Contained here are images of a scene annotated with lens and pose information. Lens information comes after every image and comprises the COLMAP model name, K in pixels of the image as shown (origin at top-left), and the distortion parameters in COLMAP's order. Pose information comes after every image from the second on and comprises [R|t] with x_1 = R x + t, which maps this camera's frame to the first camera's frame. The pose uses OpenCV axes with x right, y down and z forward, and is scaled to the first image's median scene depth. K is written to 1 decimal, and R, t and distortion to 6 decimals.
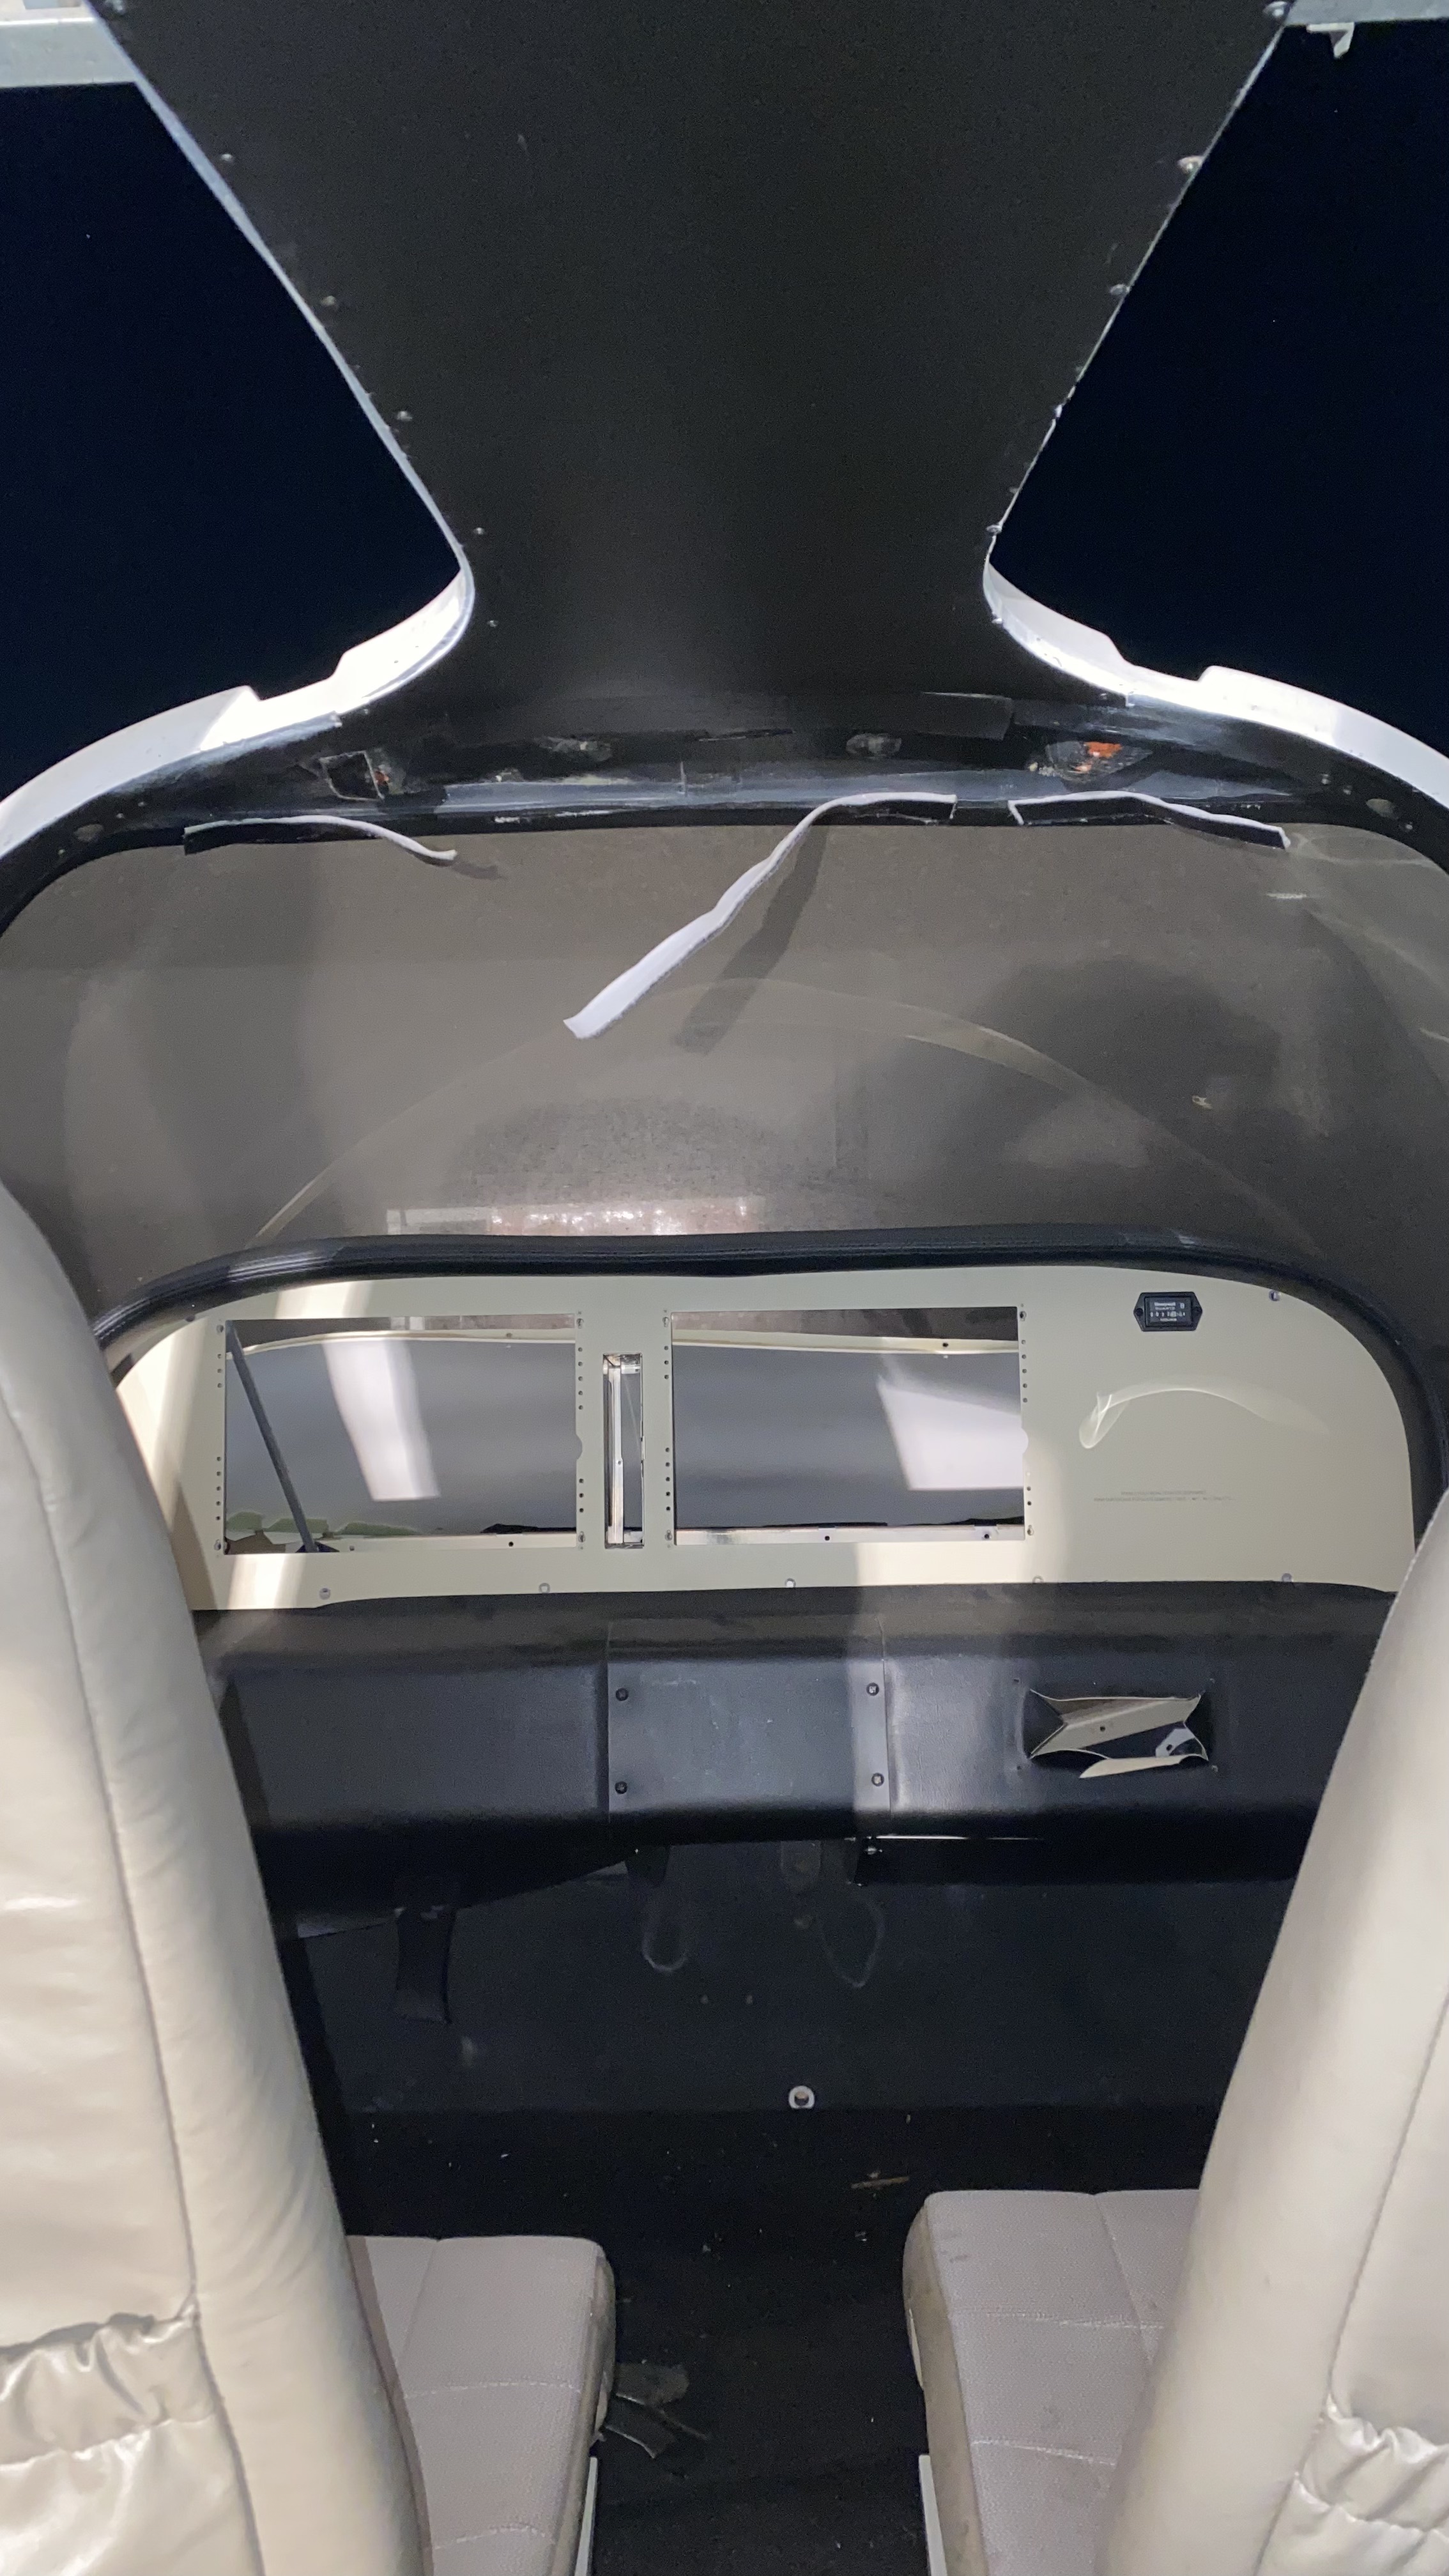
lens RADIAL K [[1919.0, 0, 723.9], [0, 1919.0, 1288.0], [0, 0, 1]] dist [0.002612, -0.000098]
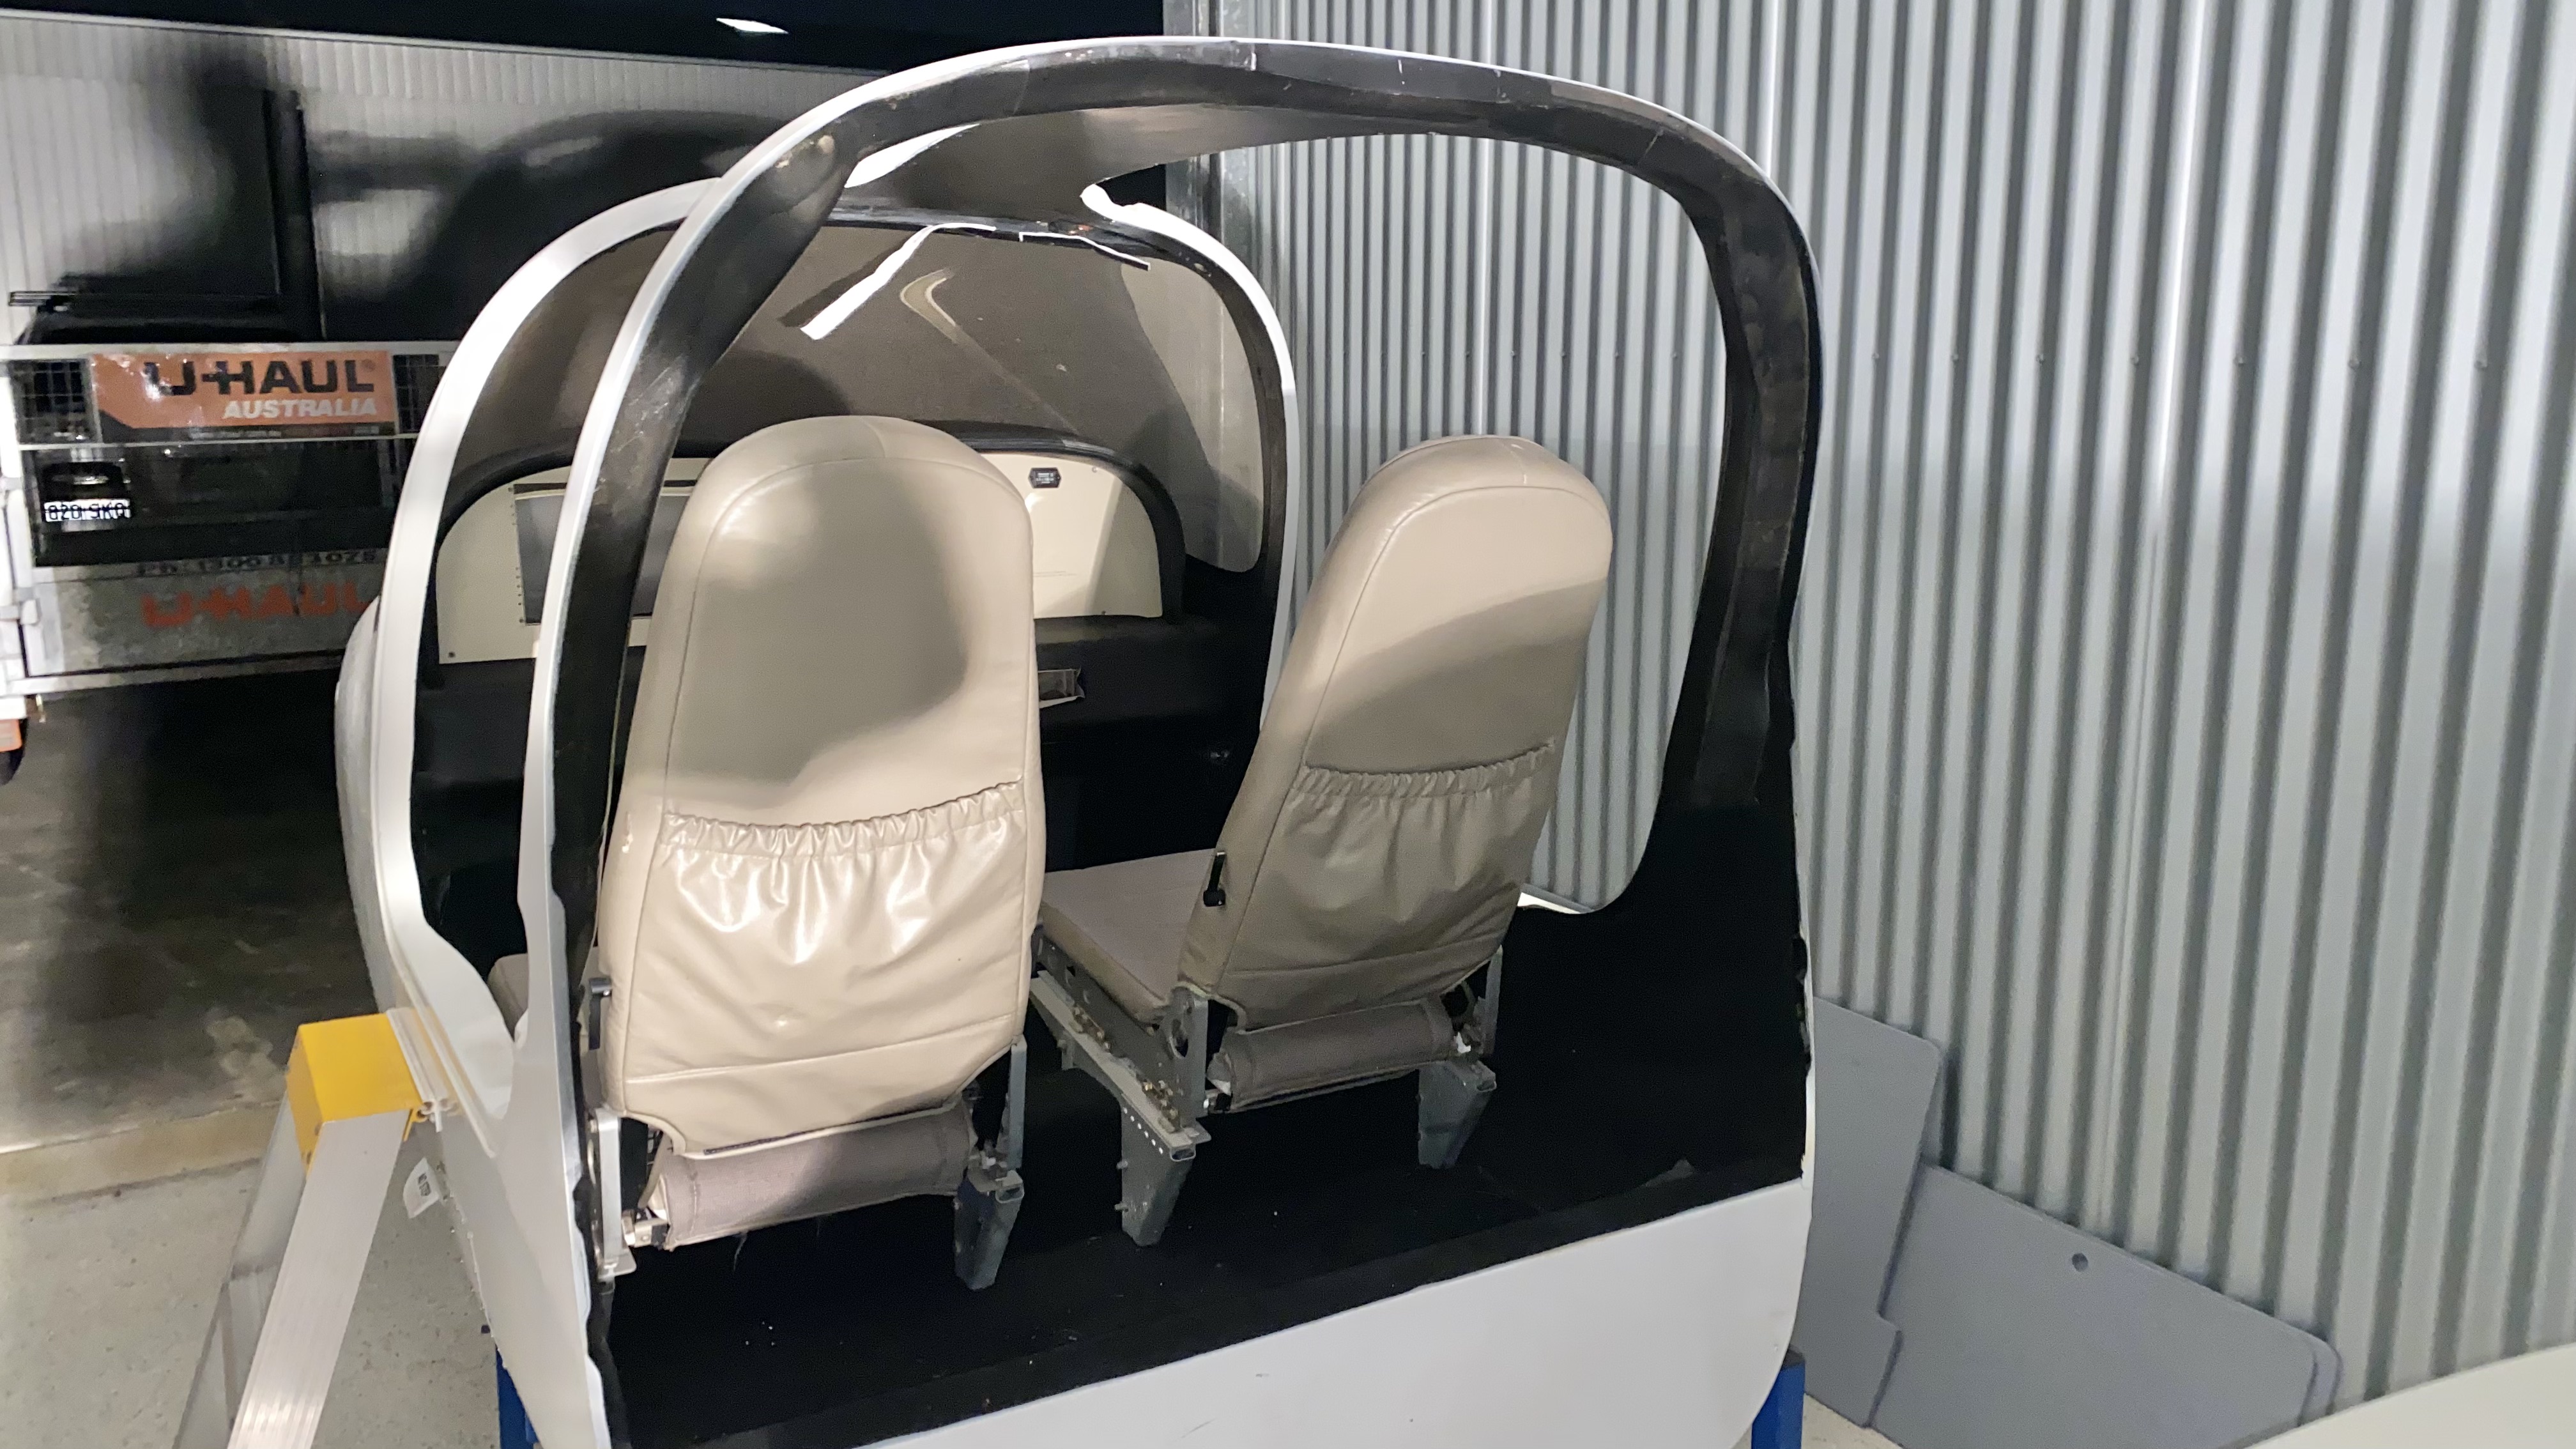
lens RADIAL K [[1919.0, 0, 1288.3], [0, 1919.0, 728.4], [0, 0, 1]] dist [0.002612, -0.000098]
pose [[0.849170, -0.067201, 0.523827, -0.735893], [0.001238, 0.992122, 0.125271, 0.025450], [-0.528119, -0.105728, 0.842563, -0.990797]]
